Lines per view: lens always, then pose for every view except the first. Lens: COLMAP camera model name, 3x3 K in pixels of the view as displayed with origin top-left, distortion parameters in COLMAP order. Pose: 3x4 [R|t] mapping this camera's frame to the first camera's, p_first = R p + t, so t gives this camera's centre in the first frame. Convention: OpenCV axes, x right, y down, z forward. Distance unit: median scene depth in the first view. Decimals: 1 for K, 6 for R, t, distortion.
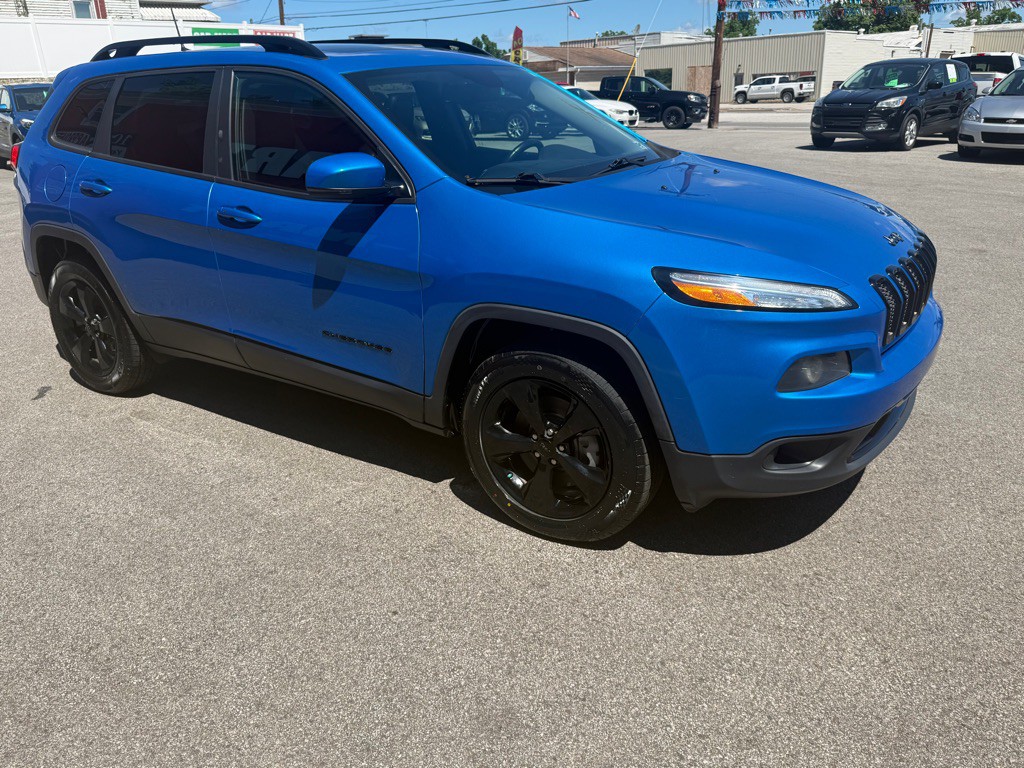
lens RADIAL K [[797.3, 0, 531.9], [0, 797.3, 388.7], [0, 0, 1]] dist [0.084344, -0.118177]
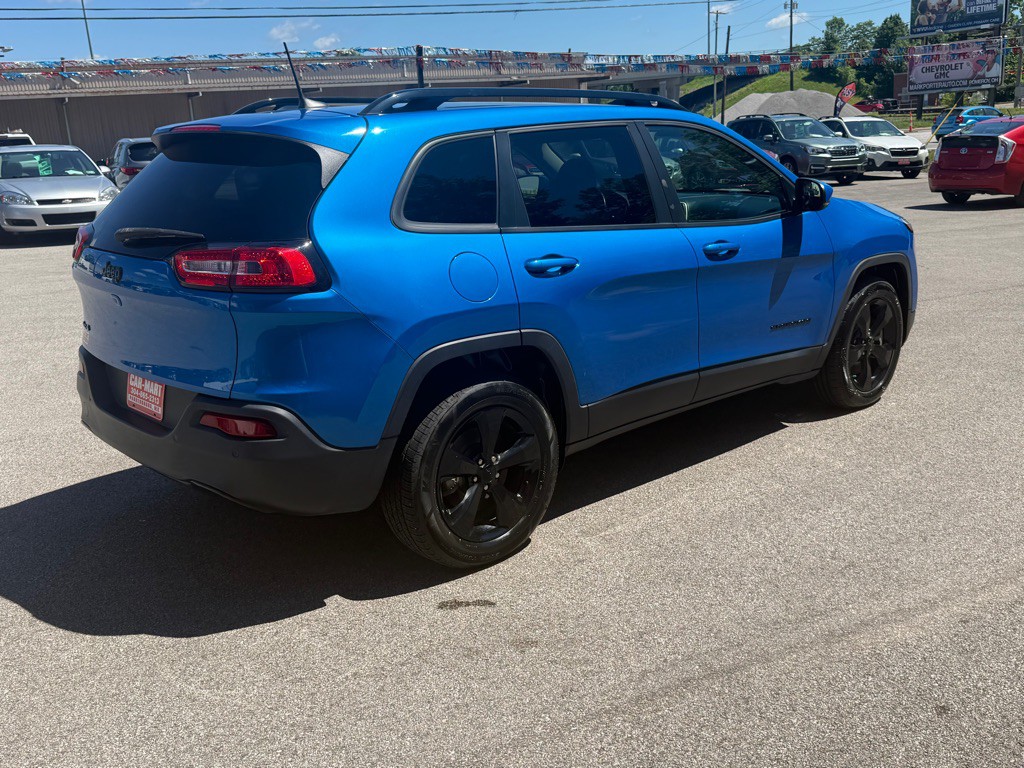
lens RADIAL K [[972.6, 0, 512.0], [0, 972.6, 384.0], [0, 0, 1]] dist [0.122369, -0.285479]
pose [[0.230884, -0.234332, 0.944342, -1.654232], [0.378751, 0.915657, 0.134612, -0.318550], [-0.896237, 0.326590, 0.300164, 0.872471]]
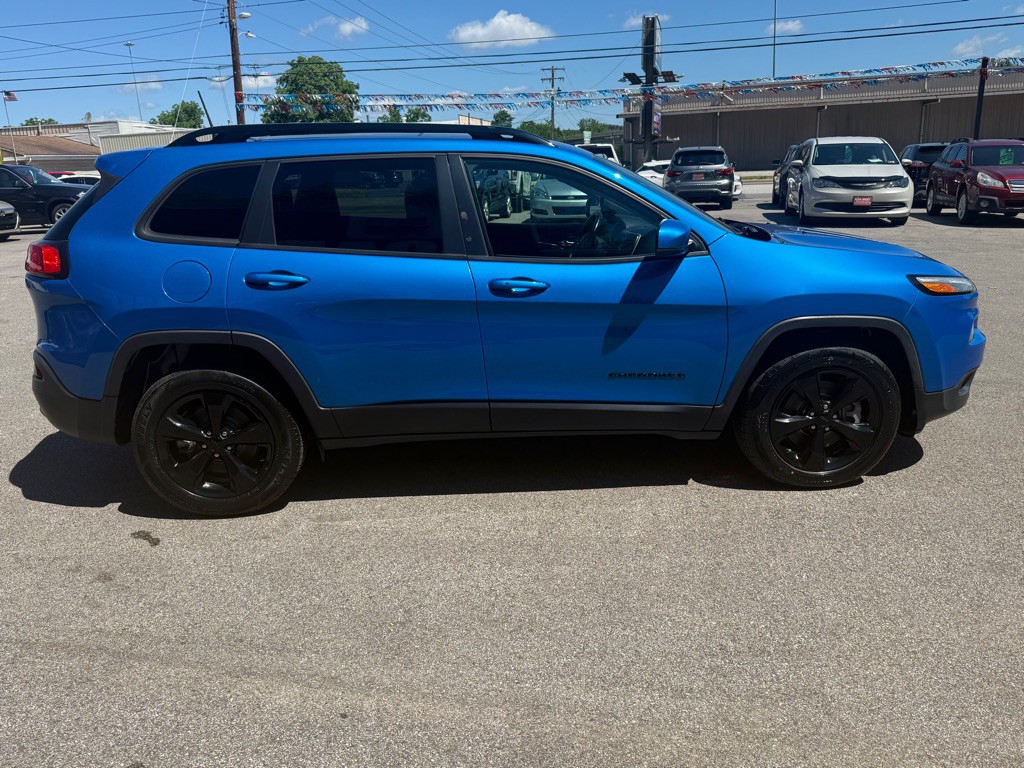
lens RADIAL K [[797.3, 0, 531.9], [0, 797.3, 388.7], [0, 0, 1]] dist [0.084344, -0.118177]
pose [[0.795173, -0.169574, 0.582189, -0.953493], [0.226789, 0.973592, -0.026178, -0.043866], [-0.562376, 0.152850, 0.812632, 0.128816]]
